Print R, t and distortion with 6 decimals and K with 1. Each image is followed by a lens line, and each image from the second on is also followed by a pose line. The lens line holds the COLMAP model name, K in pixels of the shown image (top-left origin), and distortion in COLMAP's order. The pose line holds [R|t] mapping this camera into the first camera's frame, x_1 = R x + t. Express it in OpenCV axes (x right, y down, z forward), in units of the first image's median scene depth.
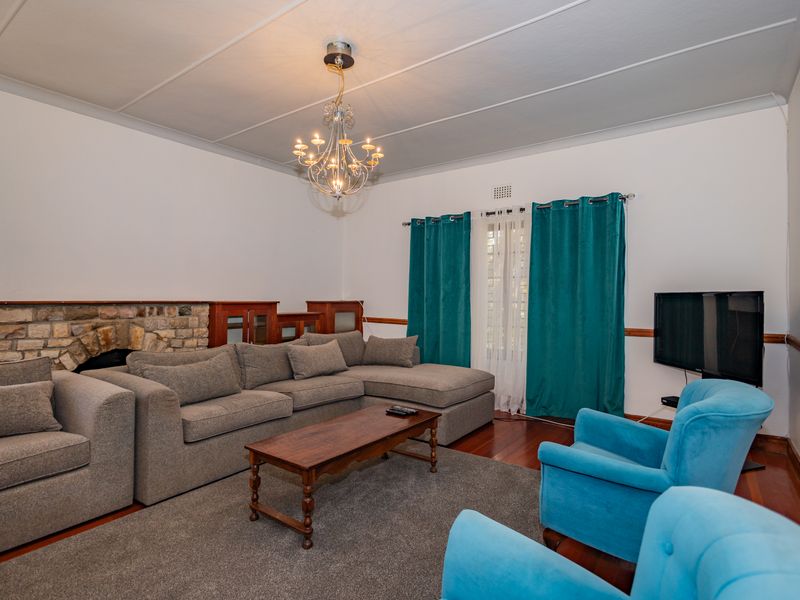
lens RADIAL K [[438.7, 0, 400.0], [0, 438.7, 300.0], [0, 0, 1]] dist [0.002533, 0.000455]
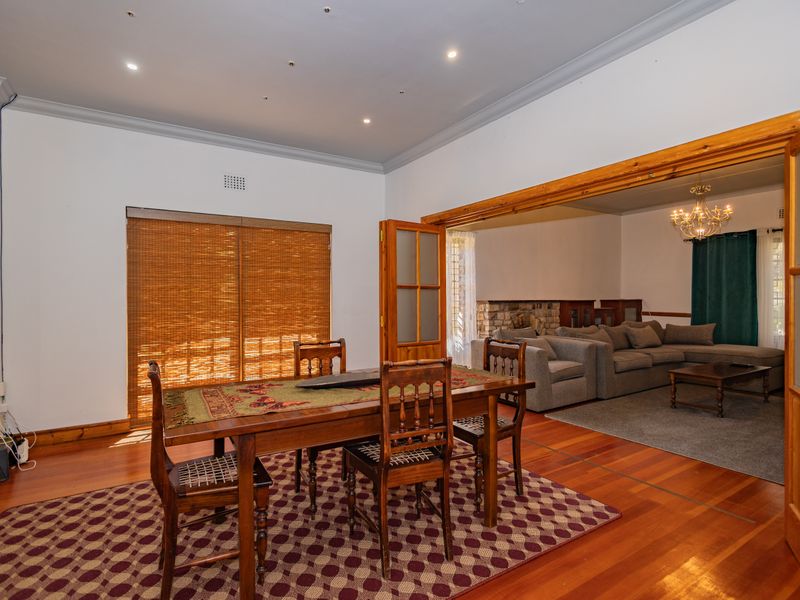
lens RADIAL K [[409.2, 0, 400.0], [0, 409.2, 300.0], [0, 0, 1]] dist [0.004212, 0.000398]
pose [[0.917637, -0.007346, -0.397353, -0.465552], [0.007945, 0.999968, -0.000138, -0.002905], [0.397341, -0.003031, 0.917666, -0.761607]]
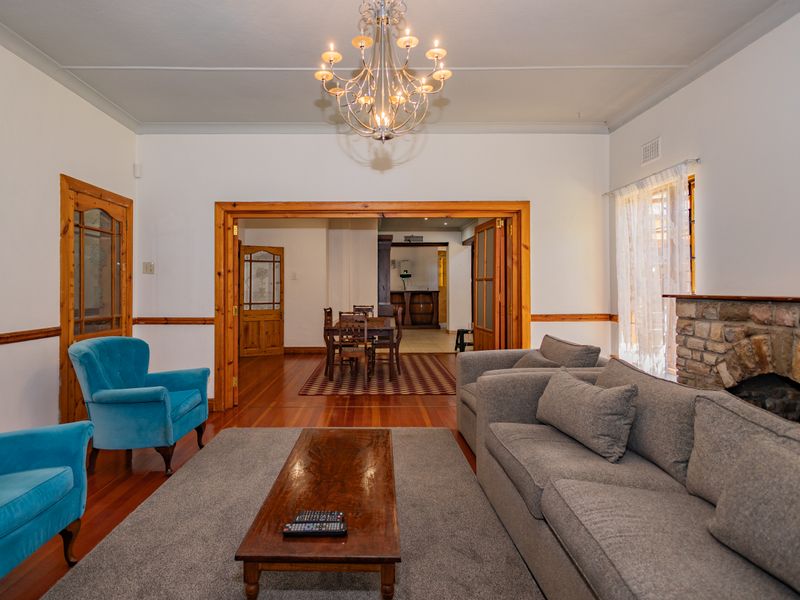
lens RADIAL K [[438.7, 0, 400.0], [0, 438.7, 300.0], [0, 0, 1]] dist [0.002533, 0.000455]
pose [[-0.787955, 0.012601, -0.615604, 0.164902], [-0.004300, 0.999654, 0.025967, -0.007170], [0.615718, 0.023108, -0.787628, 1.201454]]
